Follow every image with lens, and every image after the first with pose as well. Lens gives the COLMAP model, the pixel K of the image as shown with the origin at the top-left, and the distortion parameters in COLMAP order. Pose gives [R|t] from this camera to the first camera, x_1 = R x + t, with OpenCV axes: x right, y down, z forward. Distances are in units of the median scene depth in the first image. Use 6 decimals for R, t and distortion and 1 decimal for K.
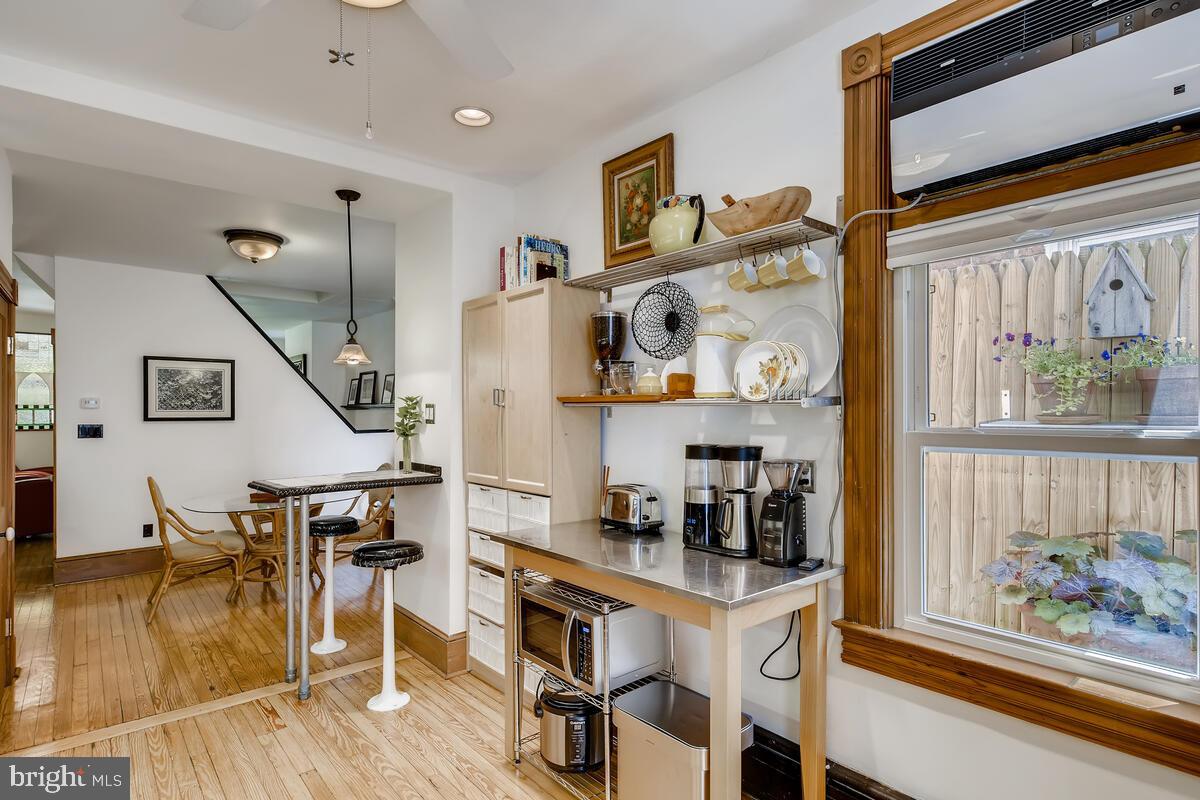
lens RADIAL K [[617.0, 0, 597.0], [0, 617.0, 413.0], [0, 0, 1]] dist [-0.002103, 0.000094]
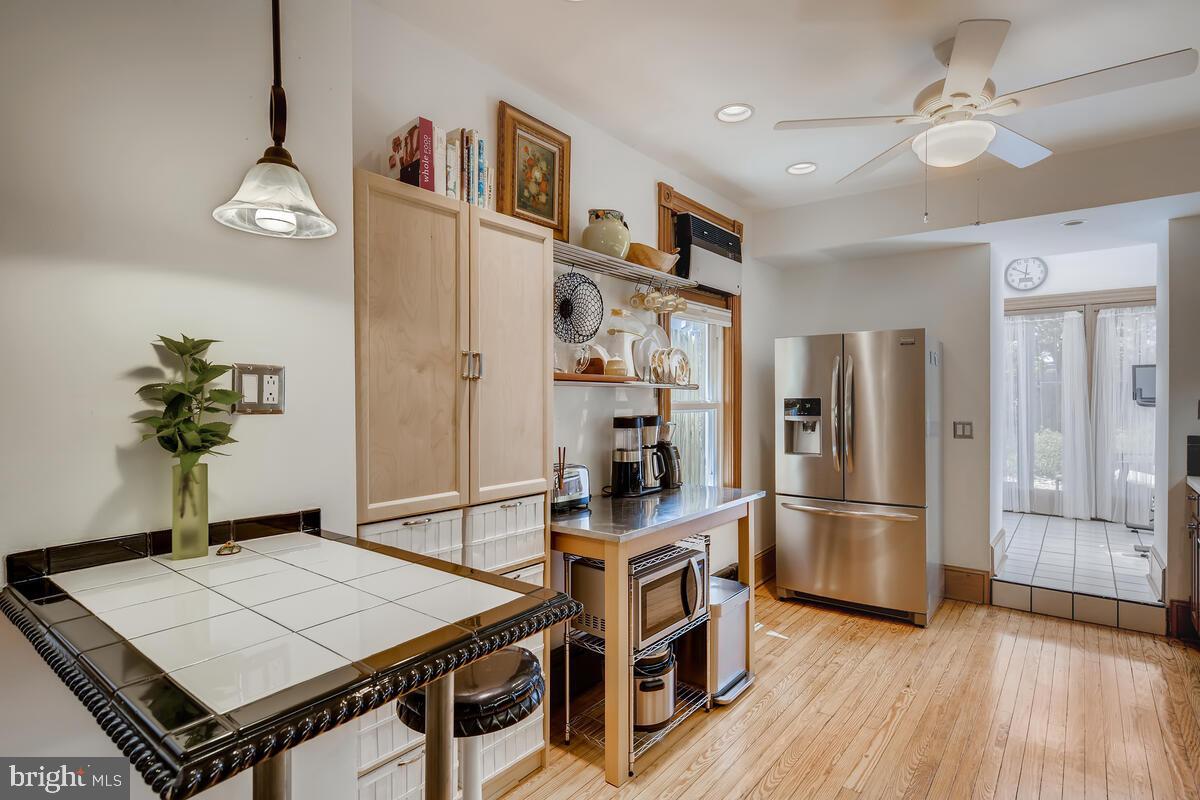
lens RADIAL K [[611.1, 0, 603.7], [0, 611.1, 403.2], [0, 0, 1]] dist [-0.000073, 0.000680]
pose [[-0.218283, -0.012962, 0.975800, -1.238118], [-0.002159, 0.999916, 0.012799, 0.009069], [-0.975883, 0.000687, -0.218292, 1.514771]]
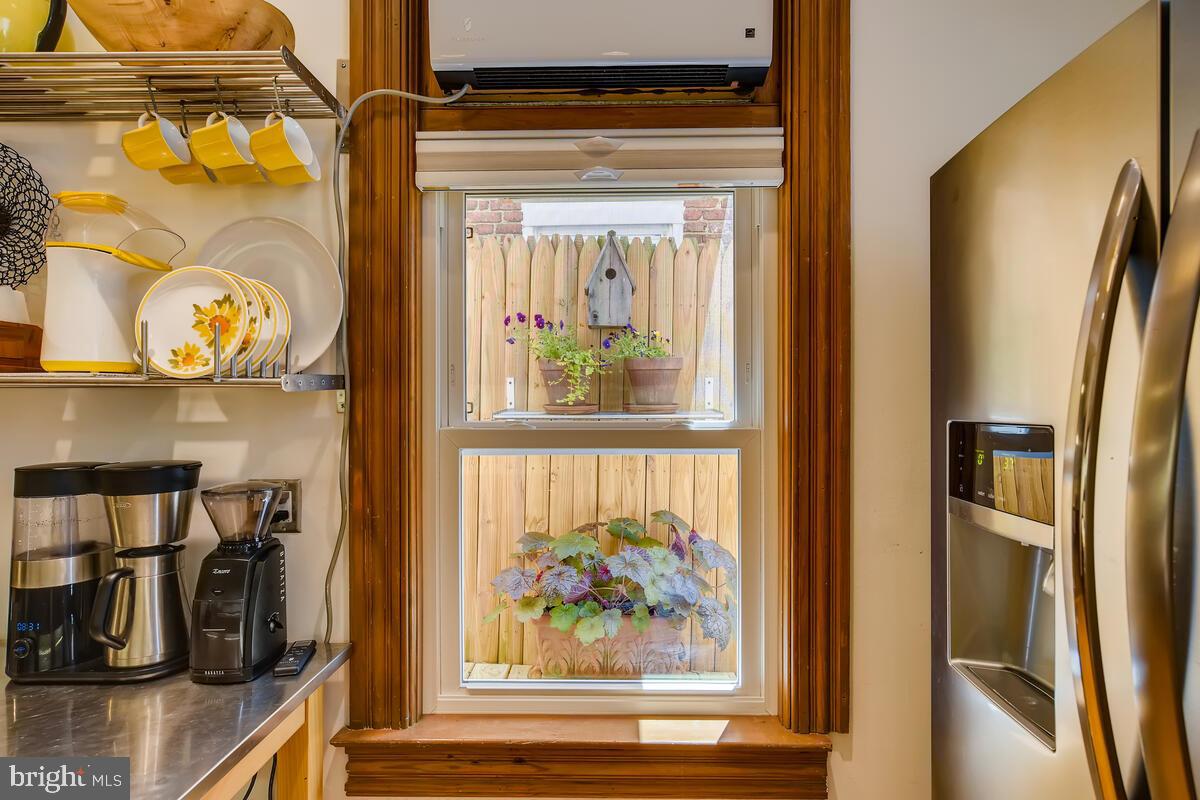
lens RADIAL K [[611.1, 0, 603.7], [0, 611.1, 403.2], [0, 0, 1]] dist [-0.000073, 0.000680]
pose [[0.663336, 0.000309, 0.748322, 0.099139], [0.000944, 0.999999, -0.001250, 0.002572], [-0.748321, 0.001536, 0.663335, 0.369362]]
